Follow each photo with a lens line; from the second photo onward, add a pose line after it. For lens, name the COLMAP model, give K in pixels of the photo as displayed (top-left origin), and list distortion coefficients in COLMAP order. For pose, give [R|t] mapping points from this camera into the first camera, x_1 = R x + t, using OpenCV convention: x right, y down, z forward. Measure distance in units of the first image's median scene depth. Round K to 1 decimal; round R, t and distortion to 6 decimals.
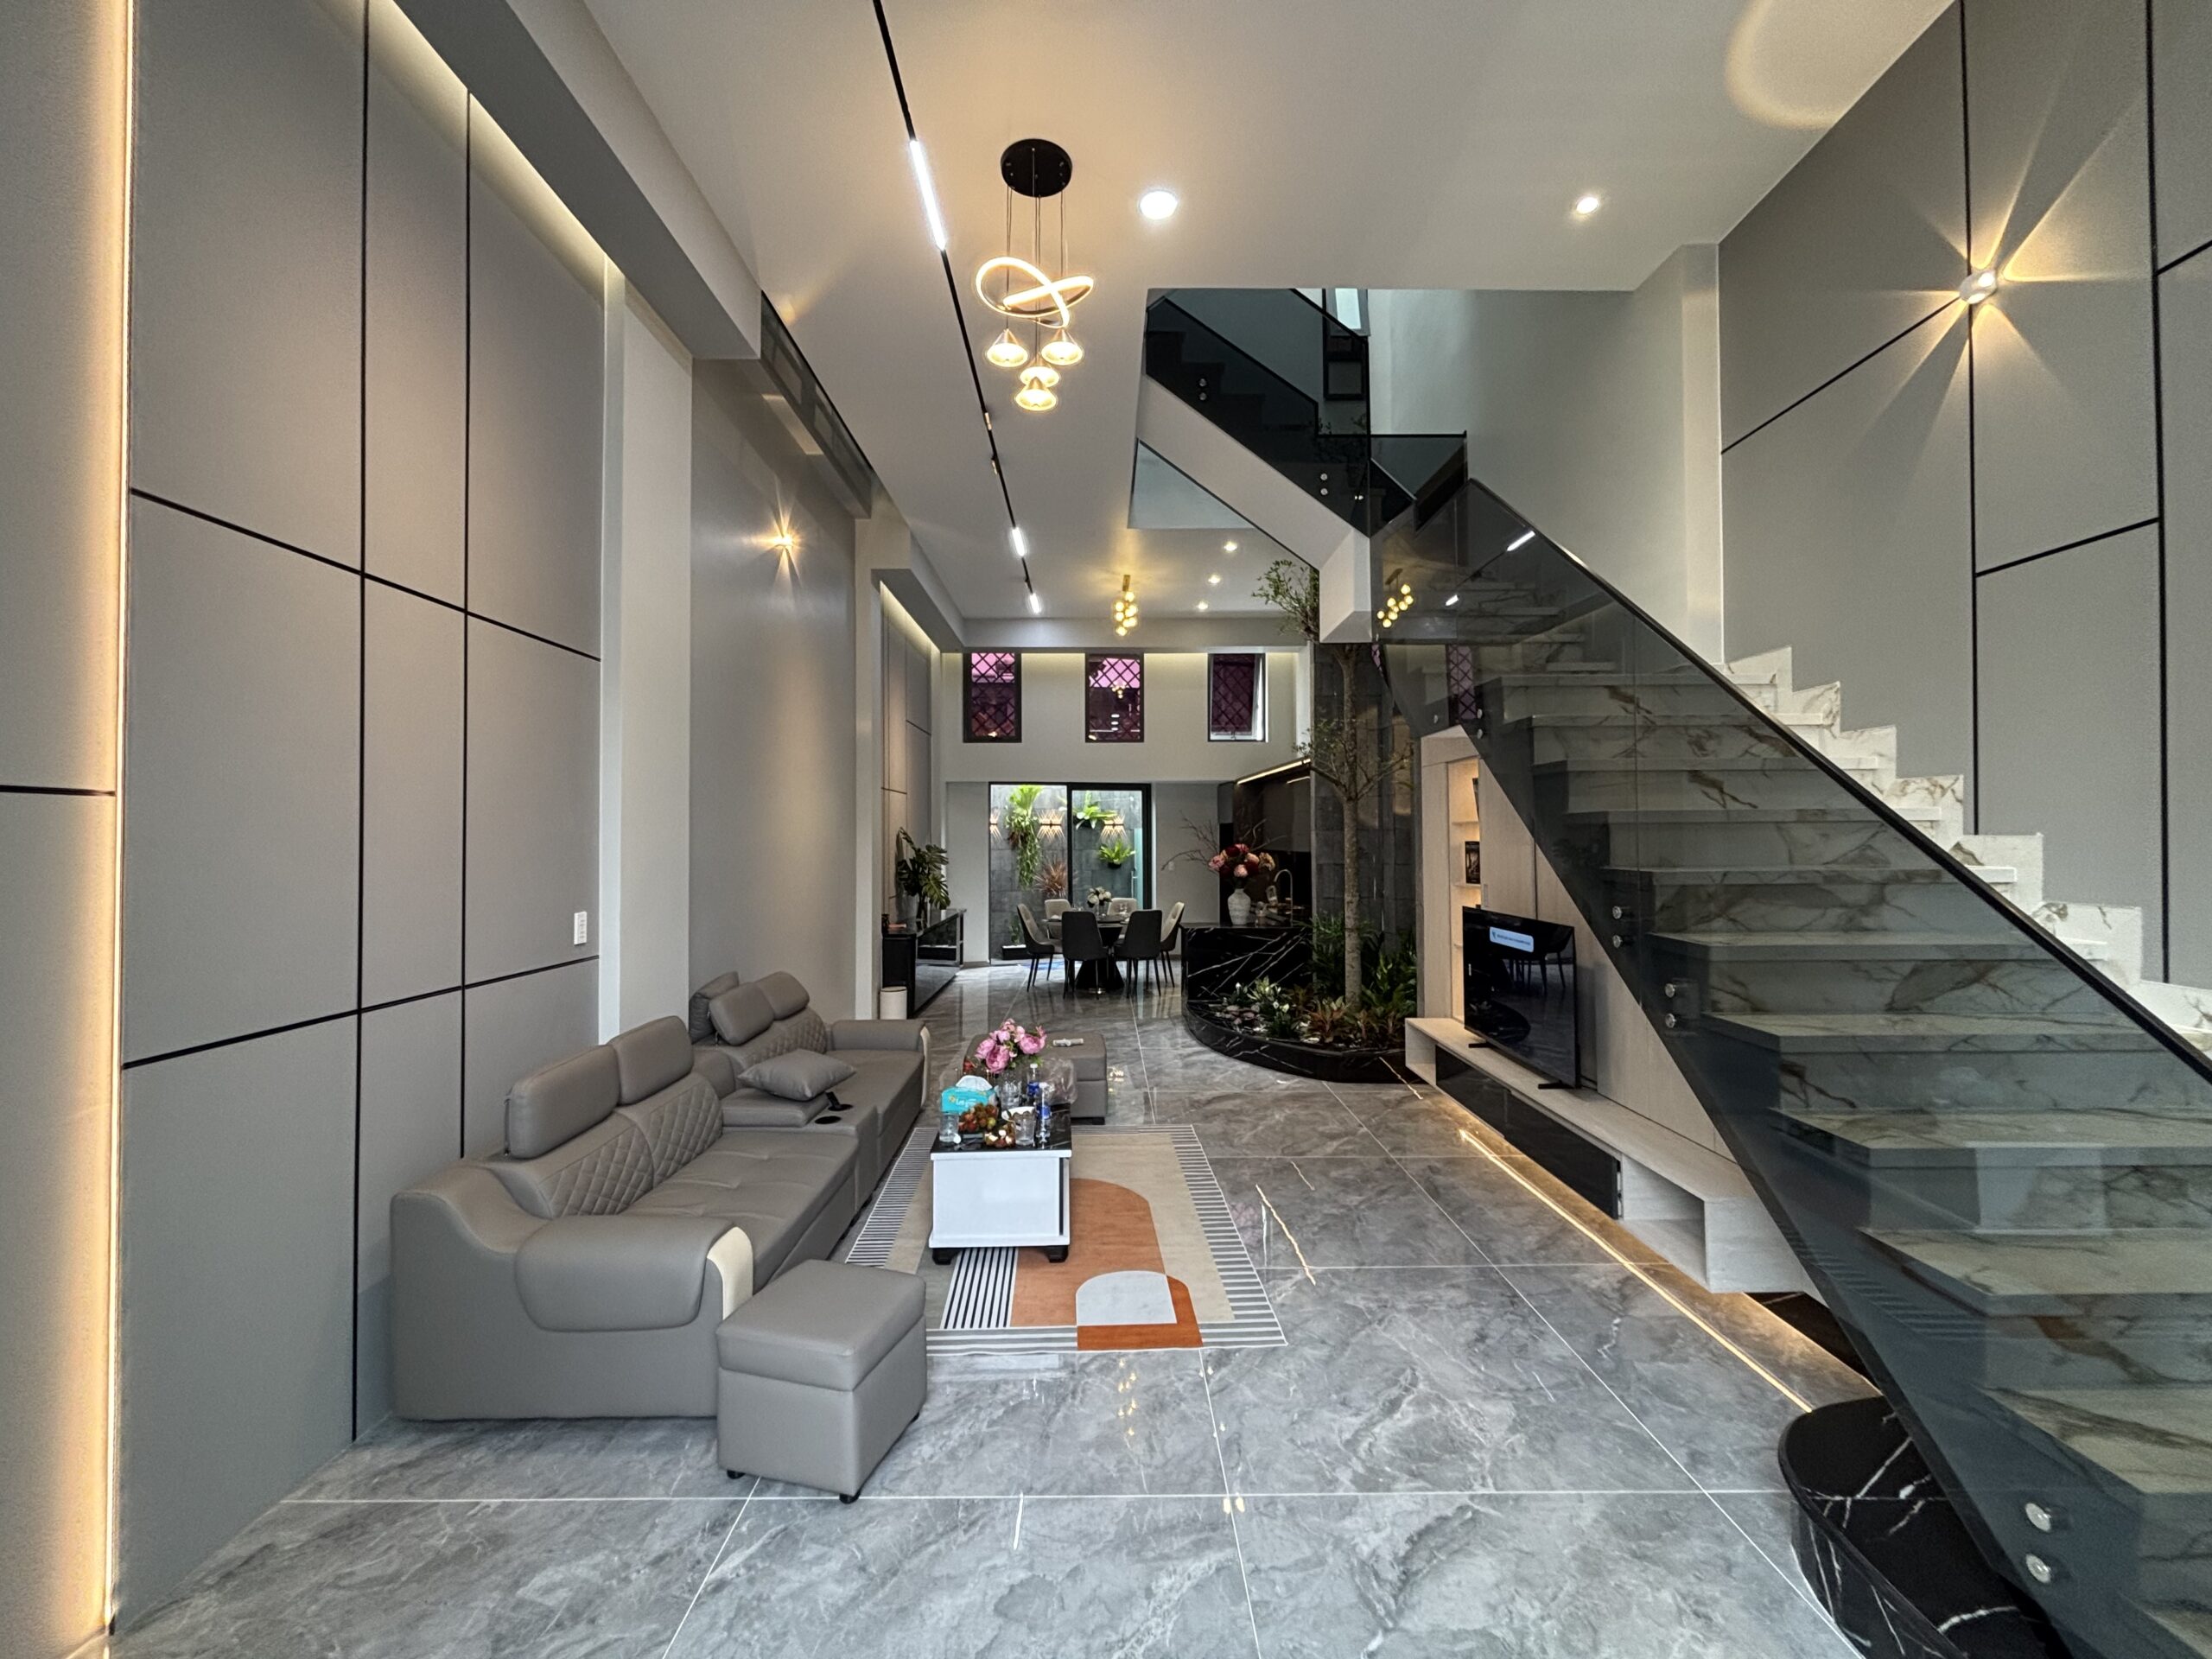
lens RADIAL K [[894.9, 0, 1107.6], [0, 894.9, 830.2], [0, 0, 1]] dist [-0.000764, -0.000057]
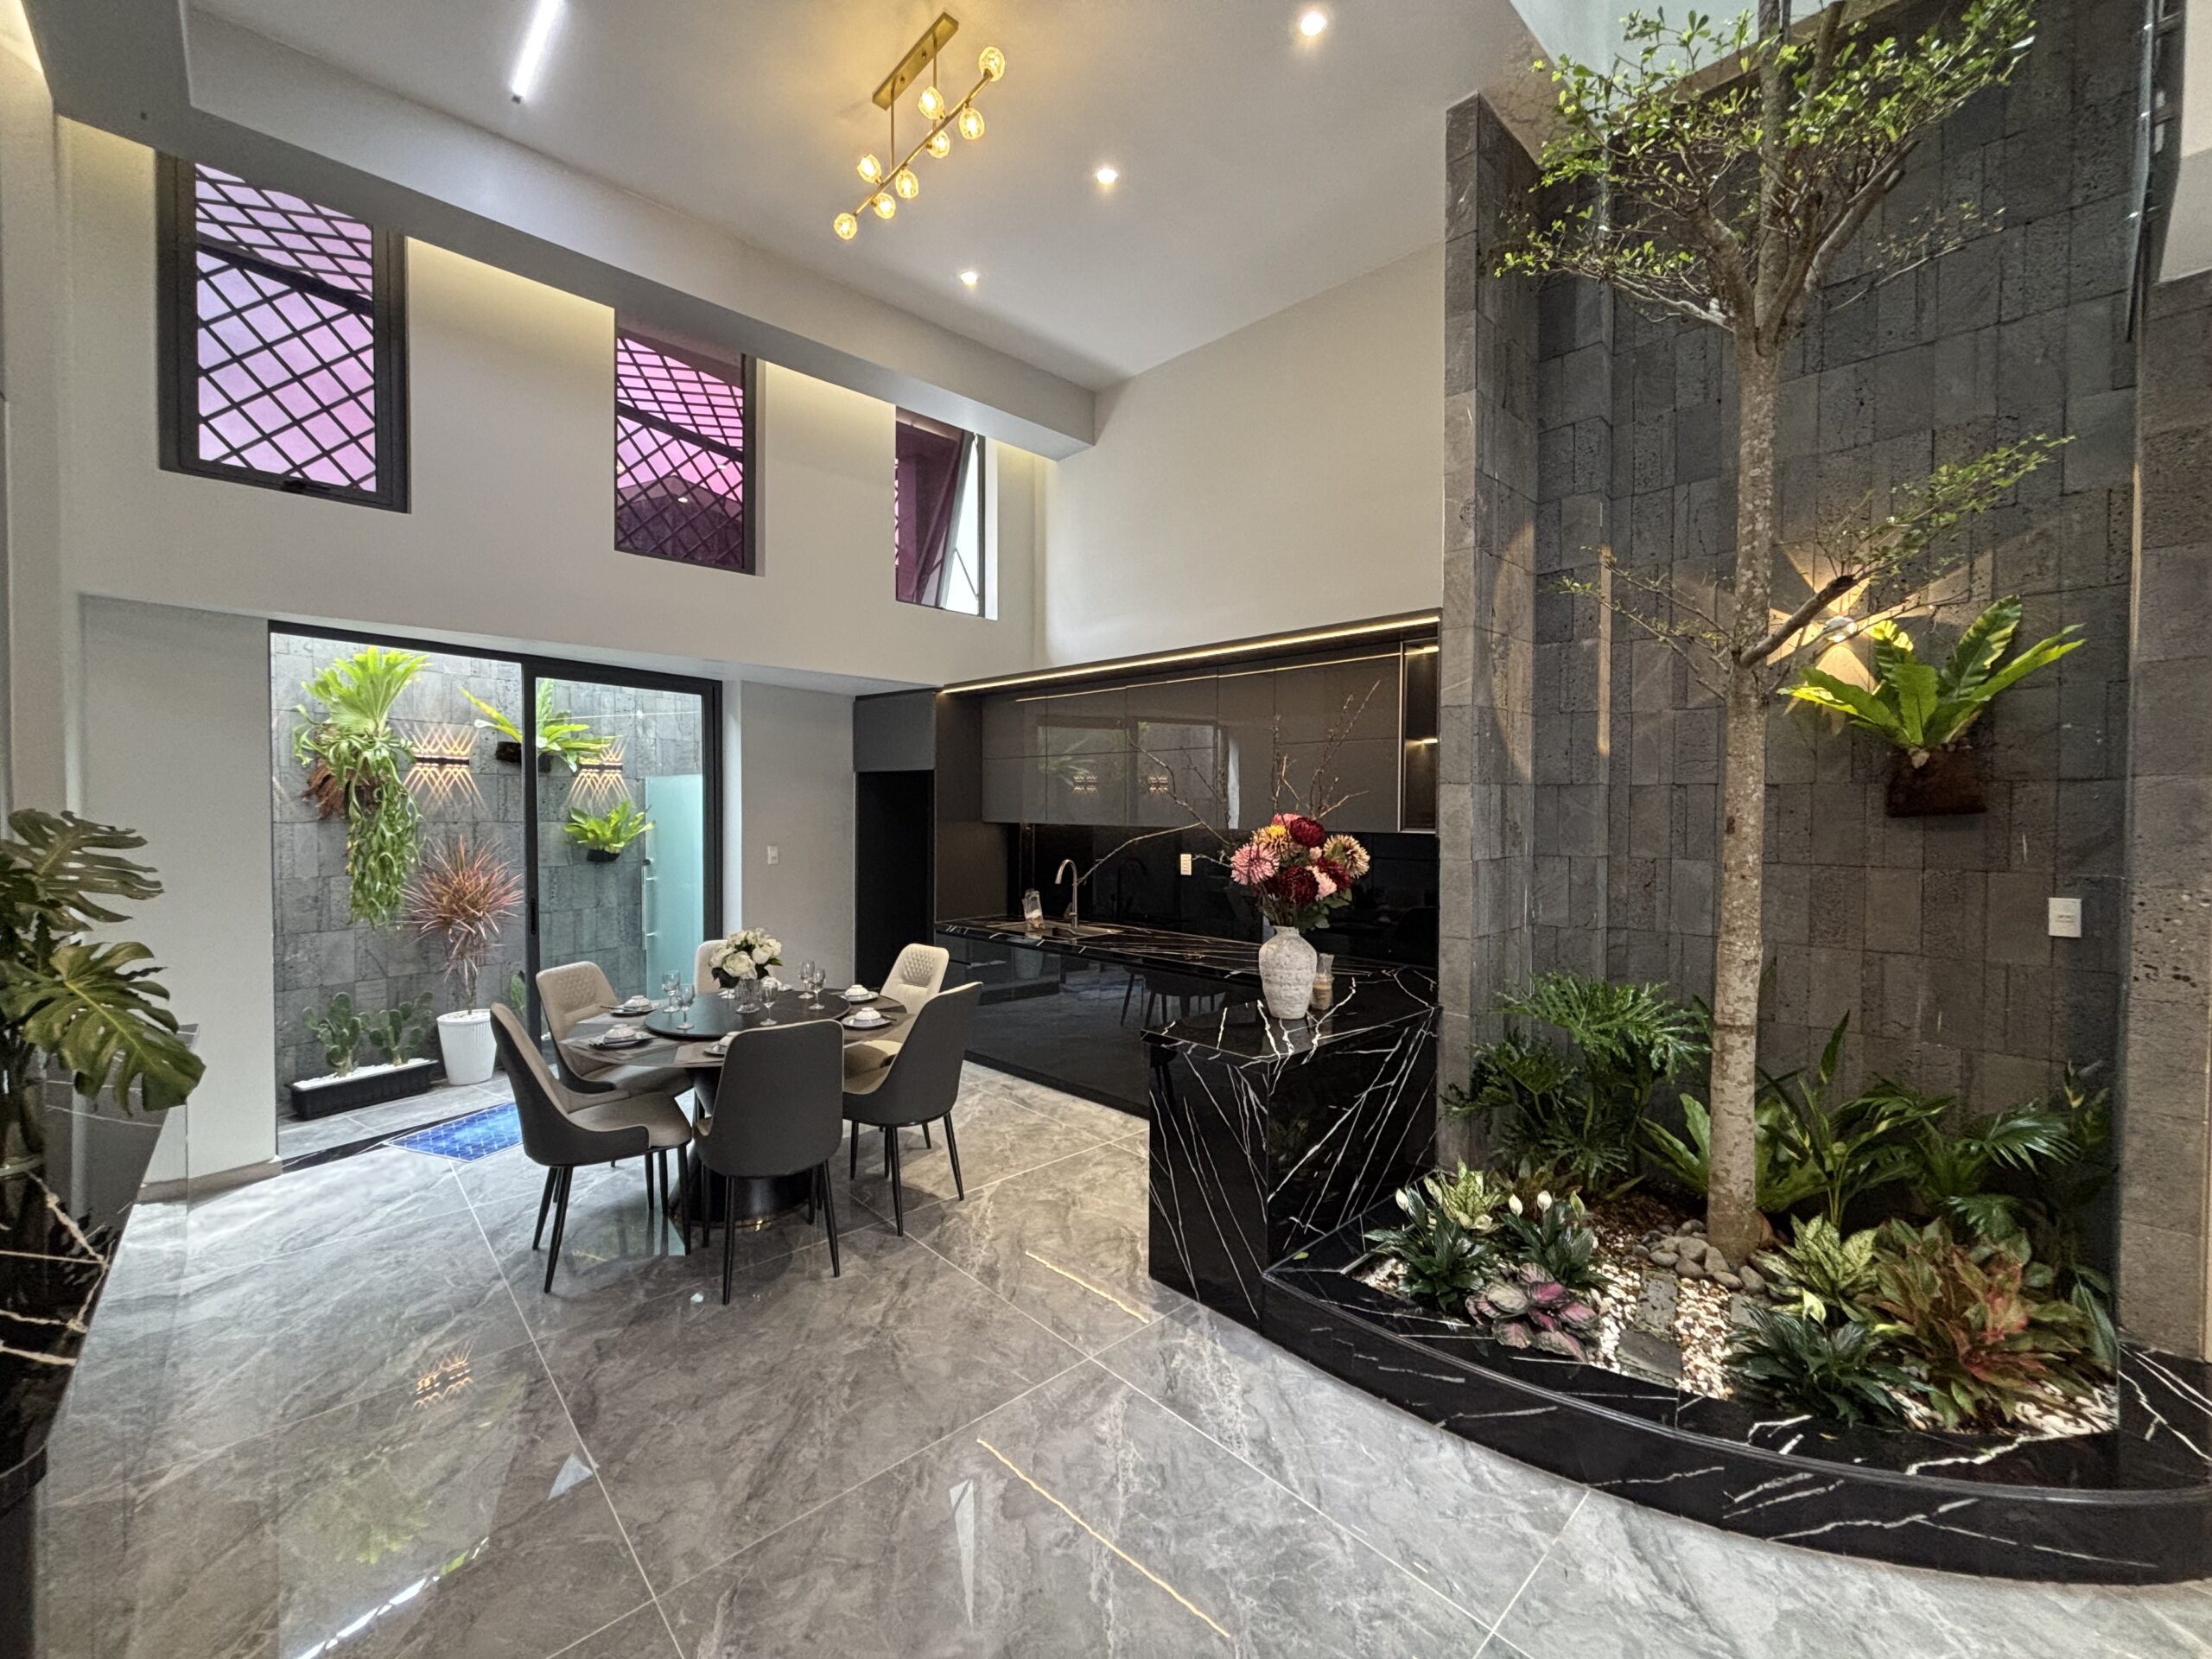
lens RADIAL K [[894.9, 0, 1098.4], [0, 894.9, 830.1], [0, 0, 1]] dist [-0.000764, -0.000057]
pose [[0.745856, -0.010427, 0.666026, -0.116098], [-0.015052, 0.999358, 0.032501, 0.007649], [-0.665938, -0.034266, 0.745220, 0.507764]]
